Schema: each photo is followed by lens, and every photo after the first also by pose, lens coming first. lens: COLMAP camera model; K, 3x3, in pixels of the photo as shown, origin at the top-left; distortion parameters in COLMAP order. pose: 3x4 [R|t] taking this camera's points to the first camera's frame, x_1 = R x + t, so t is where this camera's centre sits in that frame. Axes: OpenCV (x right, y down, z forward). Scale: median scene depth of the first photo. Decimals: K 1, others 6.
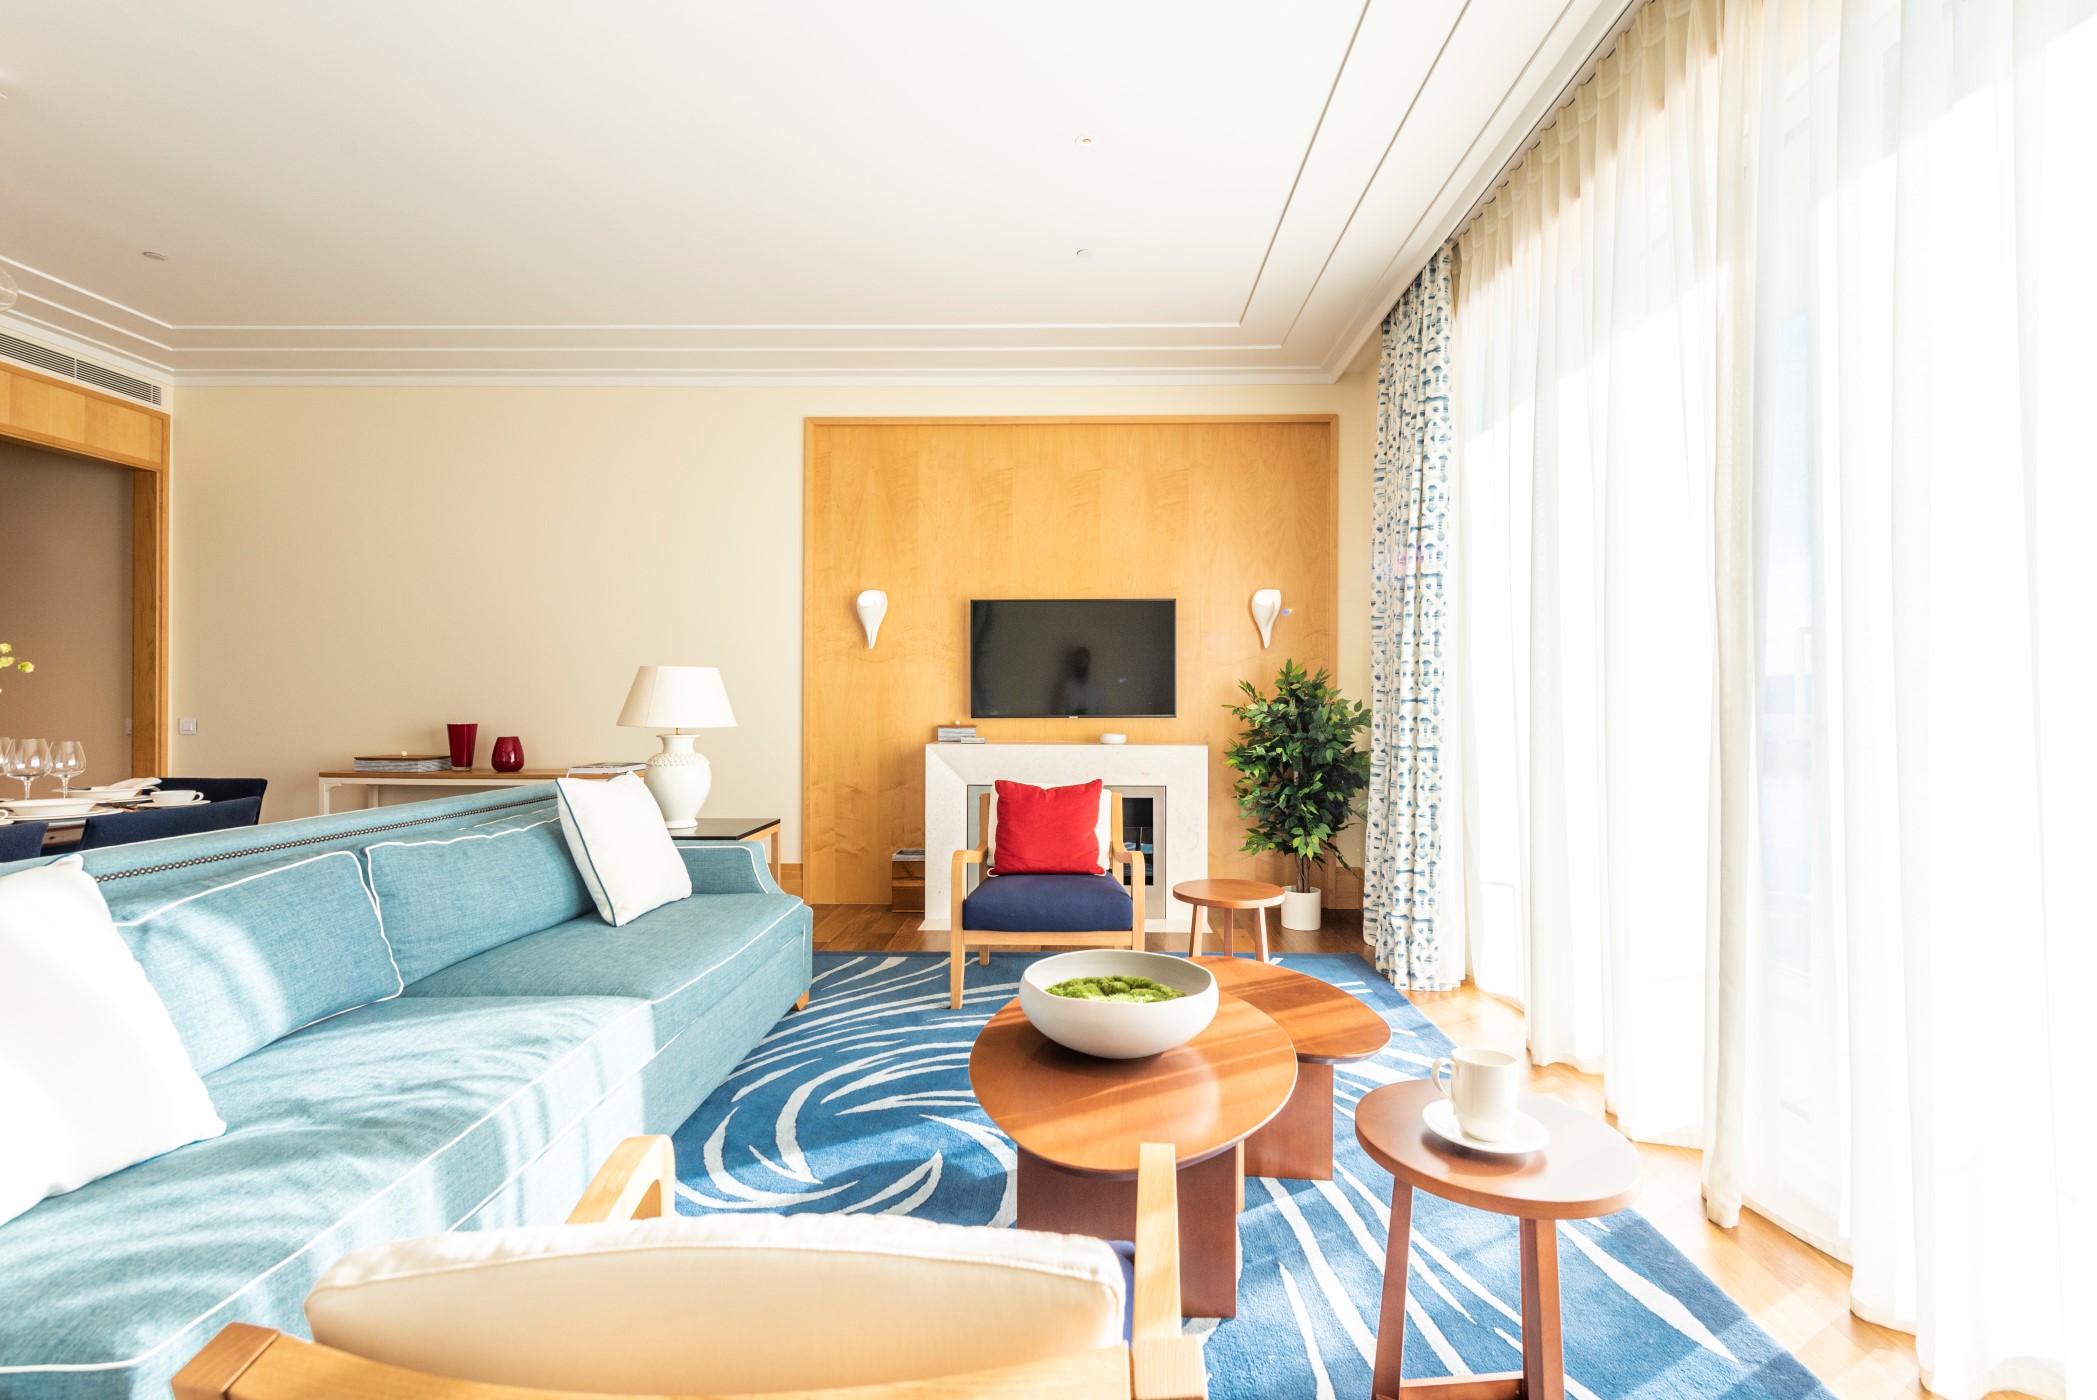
lens RADIAL K [[927.6, 0, 1079.6], [0, 927.6, 699.1], [0, 0, 1]] dist [0.002057, -0.000822]
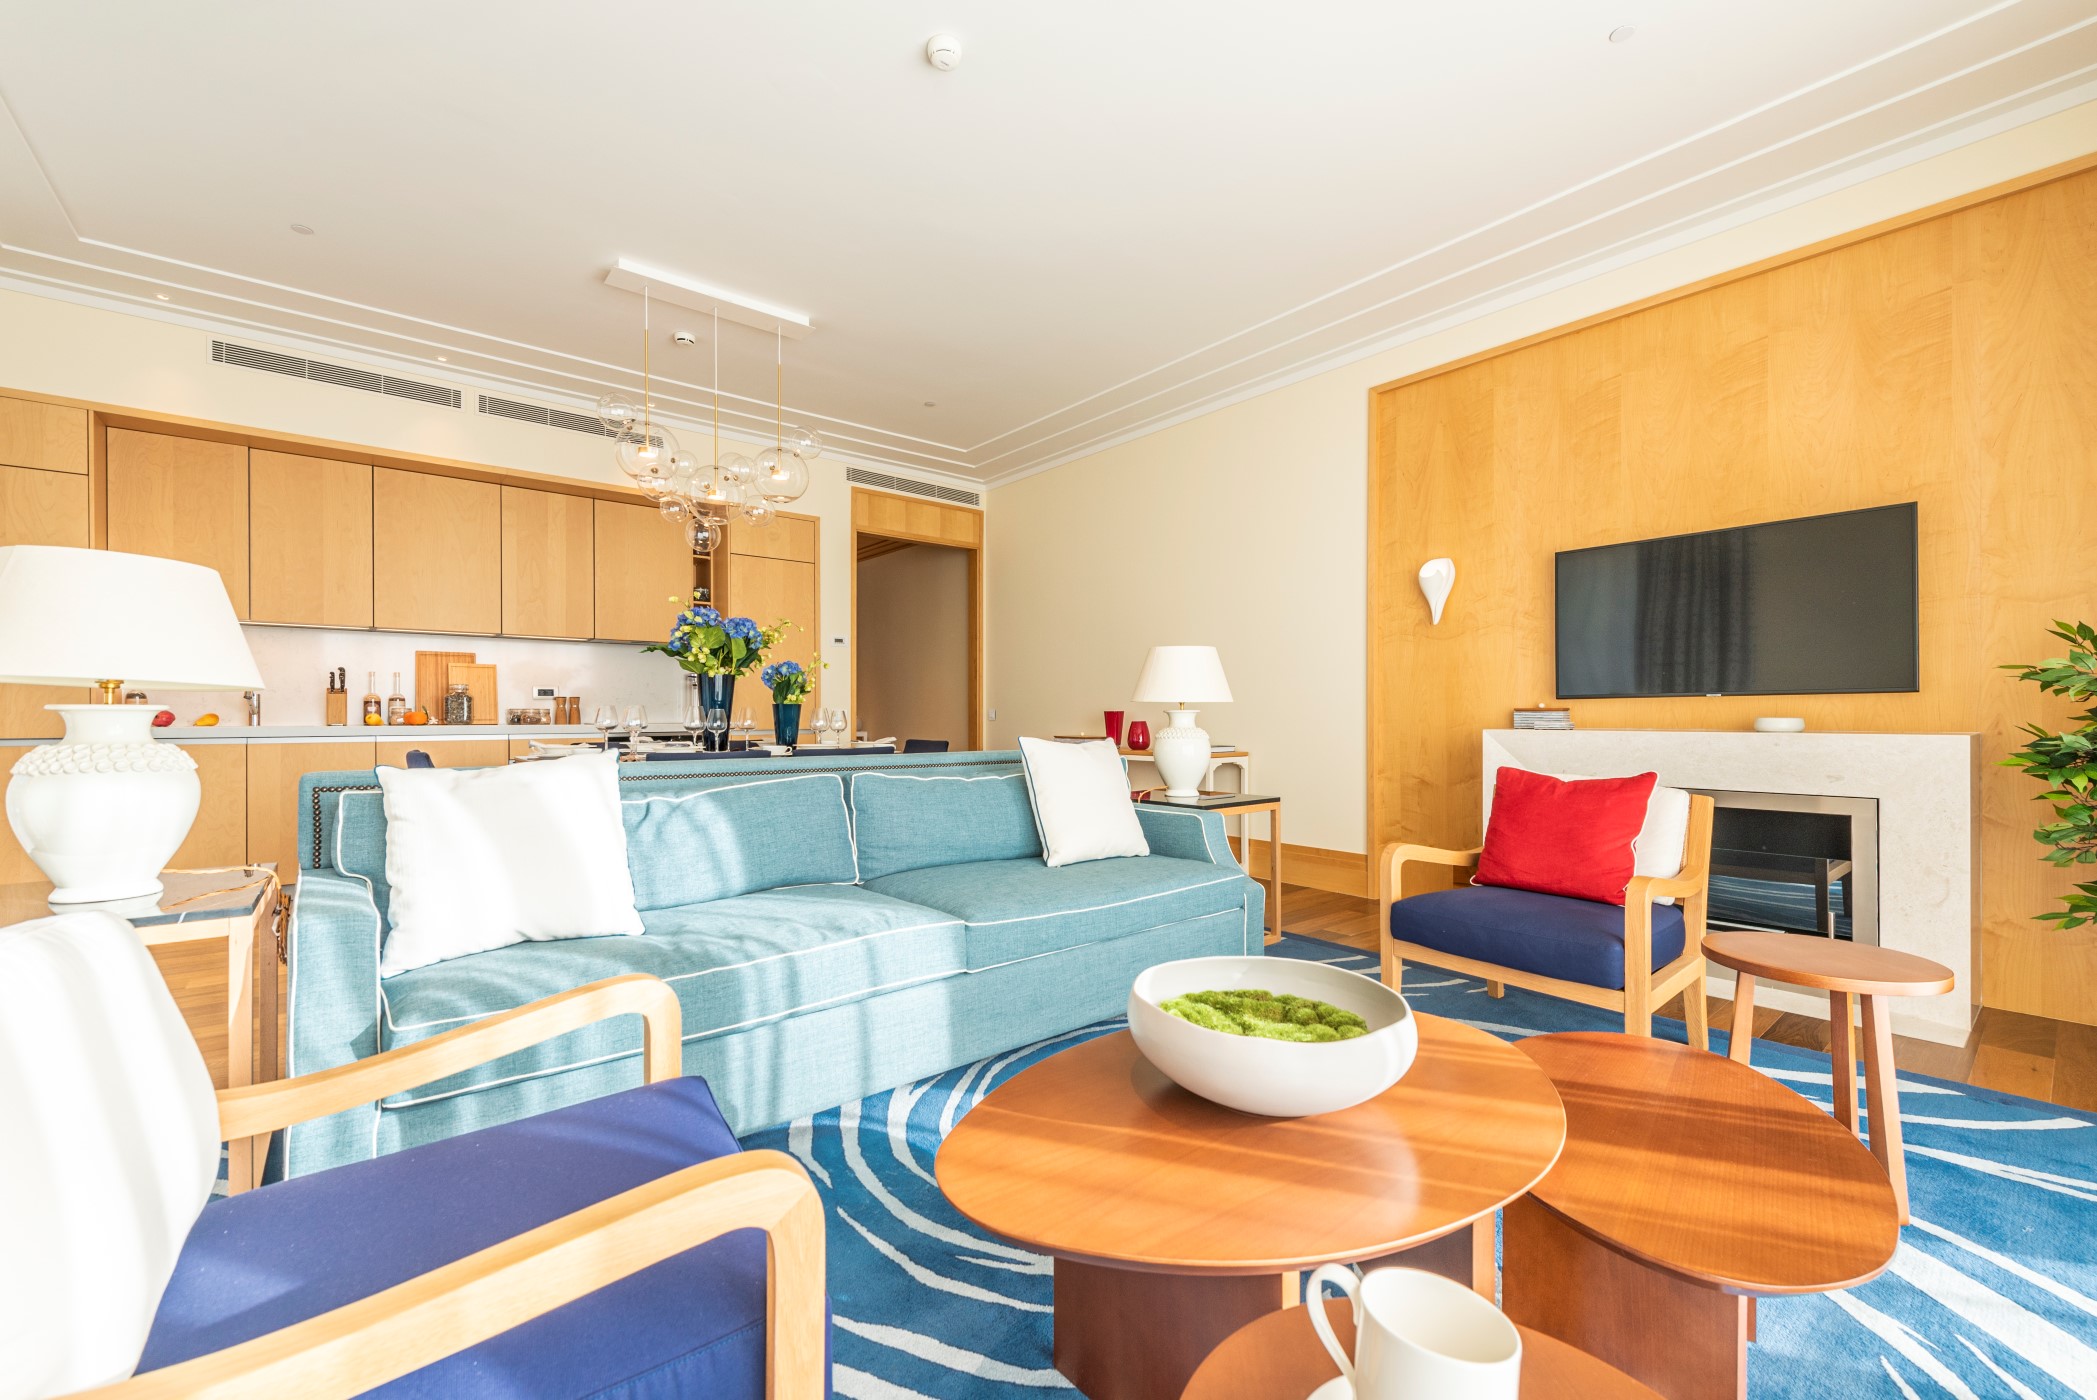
lens RADIAL K [[858.5, 0, 1050.0], [0, 858.5, 719.9], [0, 0, 1]] dist [0.007543, -0.002654]
pose [[0.644451, -0.001025, -0.764645, 0.173719], [0.005245, 0.999982, 0.003080, 0.034169], [0.764627, -0.005996, 0.644445, 0.180311]]
